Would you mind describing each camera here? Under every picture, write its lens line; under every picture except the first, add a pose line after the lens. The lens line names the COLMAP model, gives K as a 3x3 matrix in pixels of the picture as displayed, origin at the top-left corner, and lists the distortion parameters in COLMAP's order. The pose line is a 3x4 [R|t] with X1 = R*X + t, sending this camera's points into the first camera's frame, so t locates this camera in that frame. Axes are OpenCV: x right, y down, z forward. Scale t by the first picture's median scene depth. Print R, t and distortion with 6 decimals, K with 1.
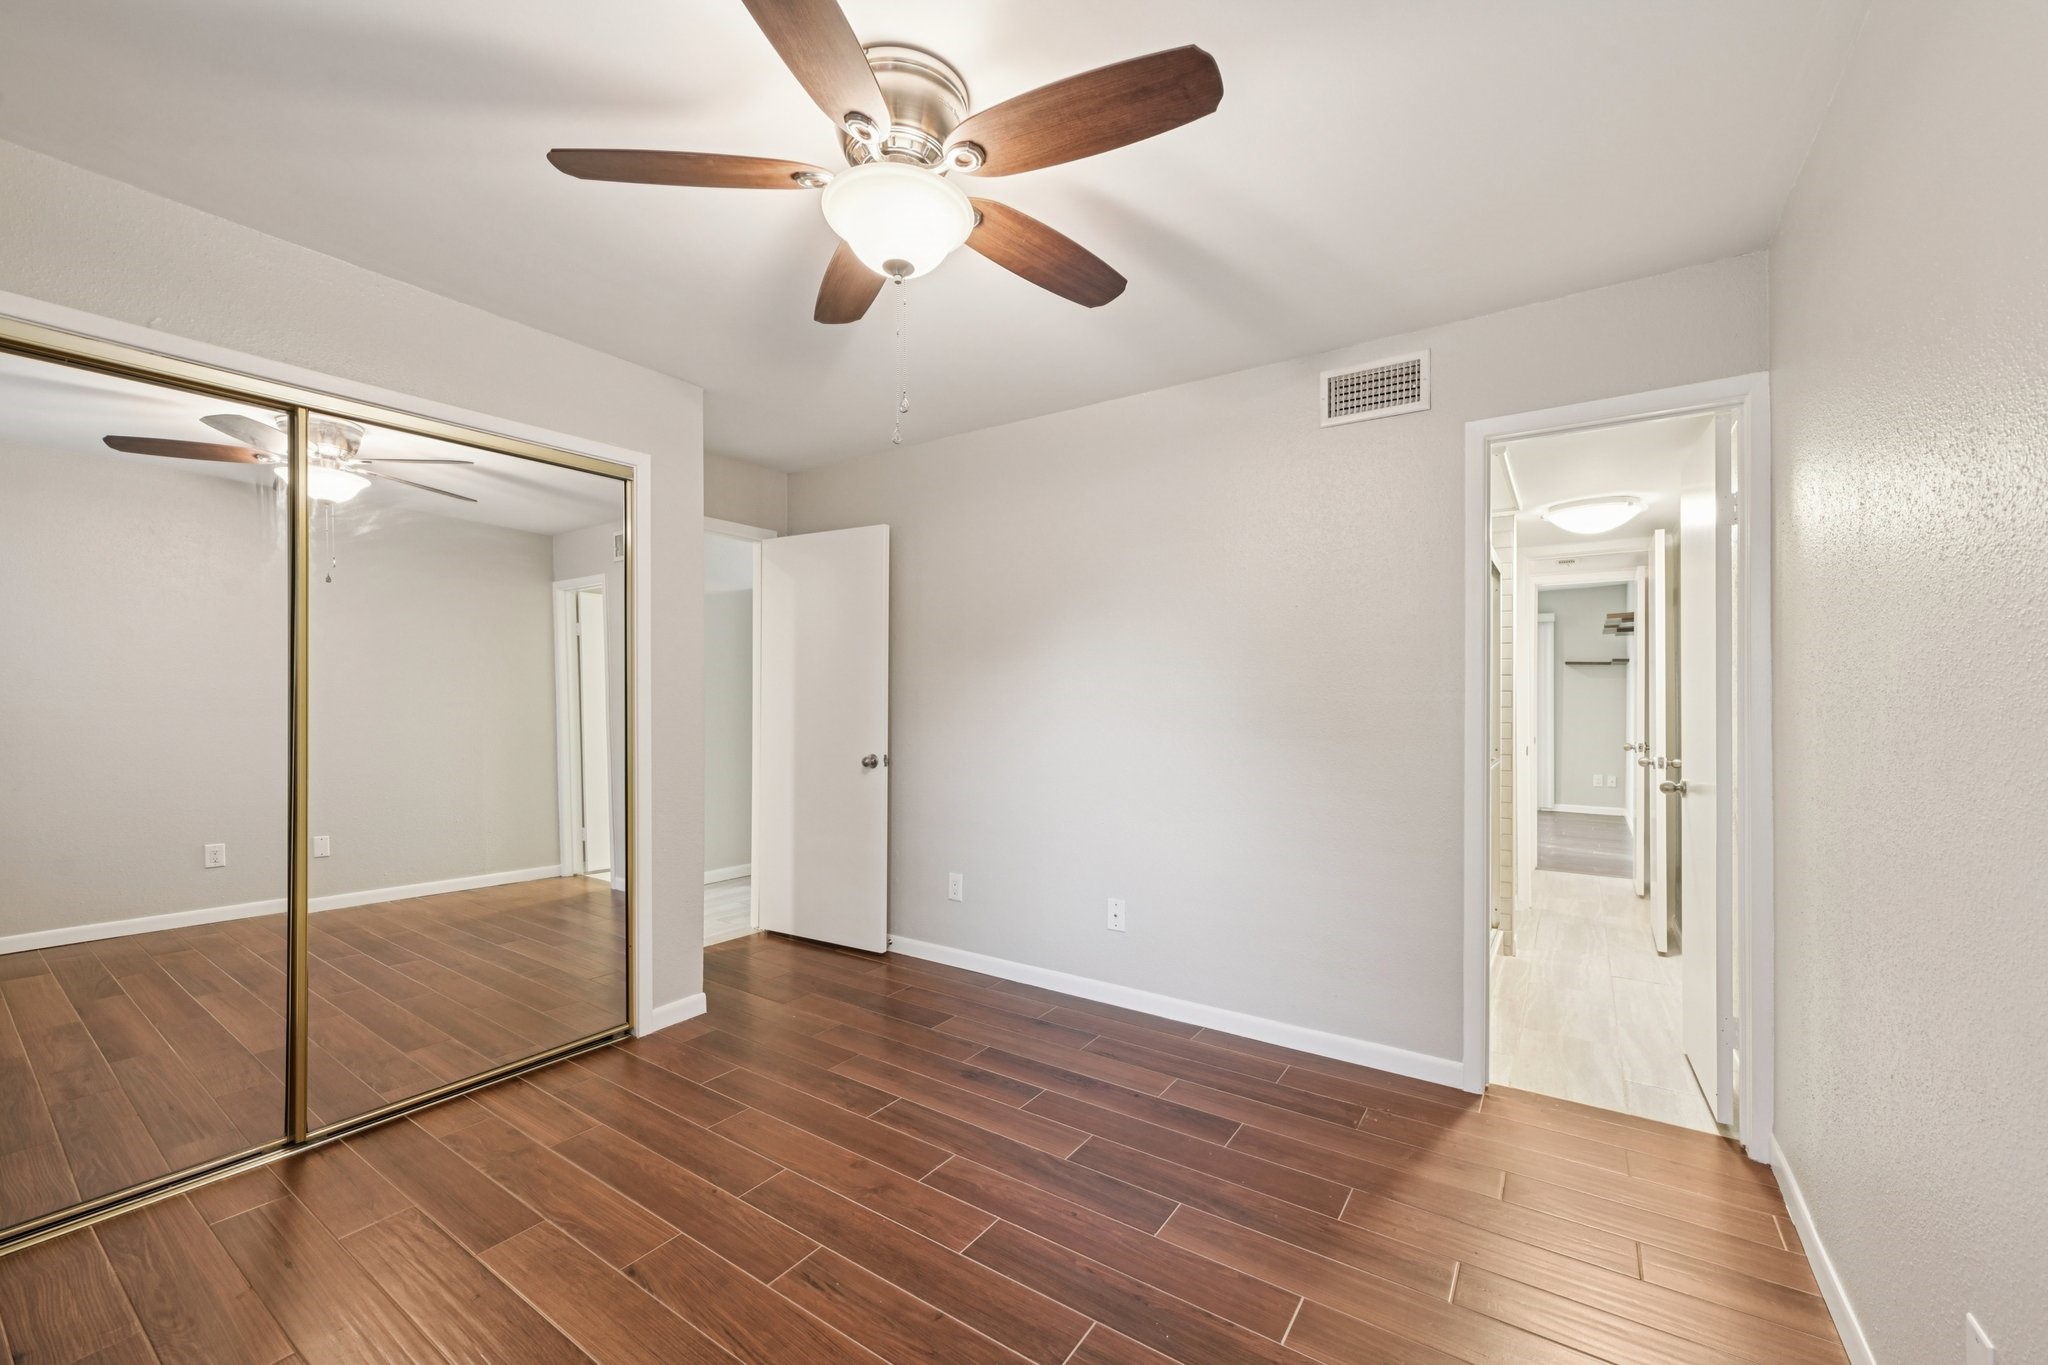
lens RADIAL K [[813.8, 0, 1030.5], [0, 813.8, 689.9], [0, 0, 1]] dist [-0.002229, 0.000477]
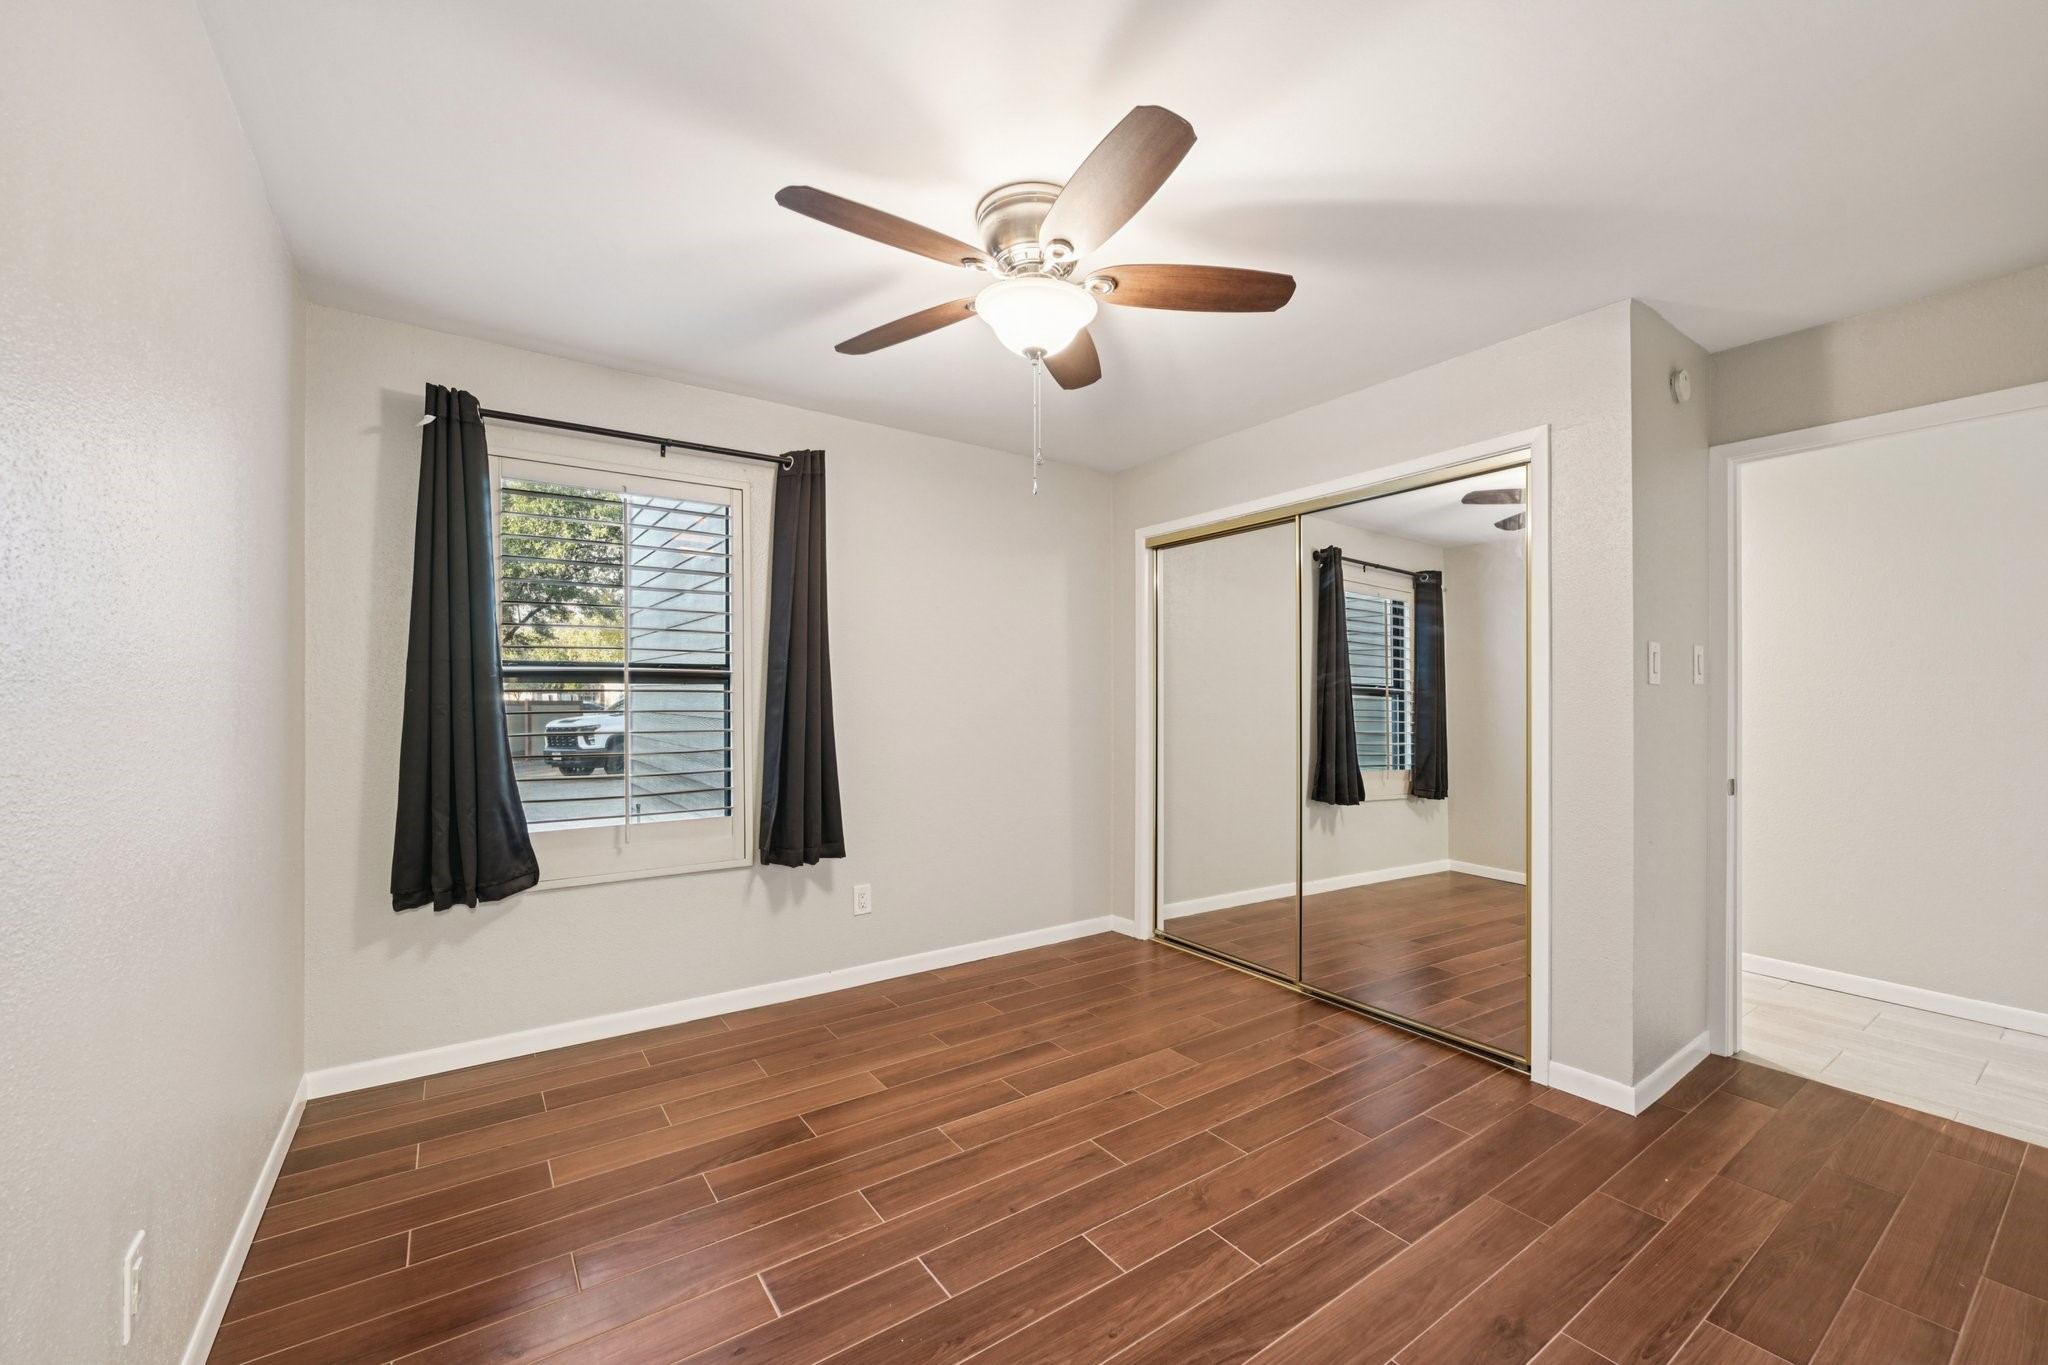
lens RADIAL K [[813.8, 0, 1027.0], [0, 813.8, 697.2], [0, 0, 1]] dist [-0.002229, 0.000477]
pose [[-0.362054, -0.004105, -0.932148, 0.743812], [0.004834, 0.999969, -0.006281, 0.009181], [0.932145, -0.006780, -0.362023, 1.072784]]
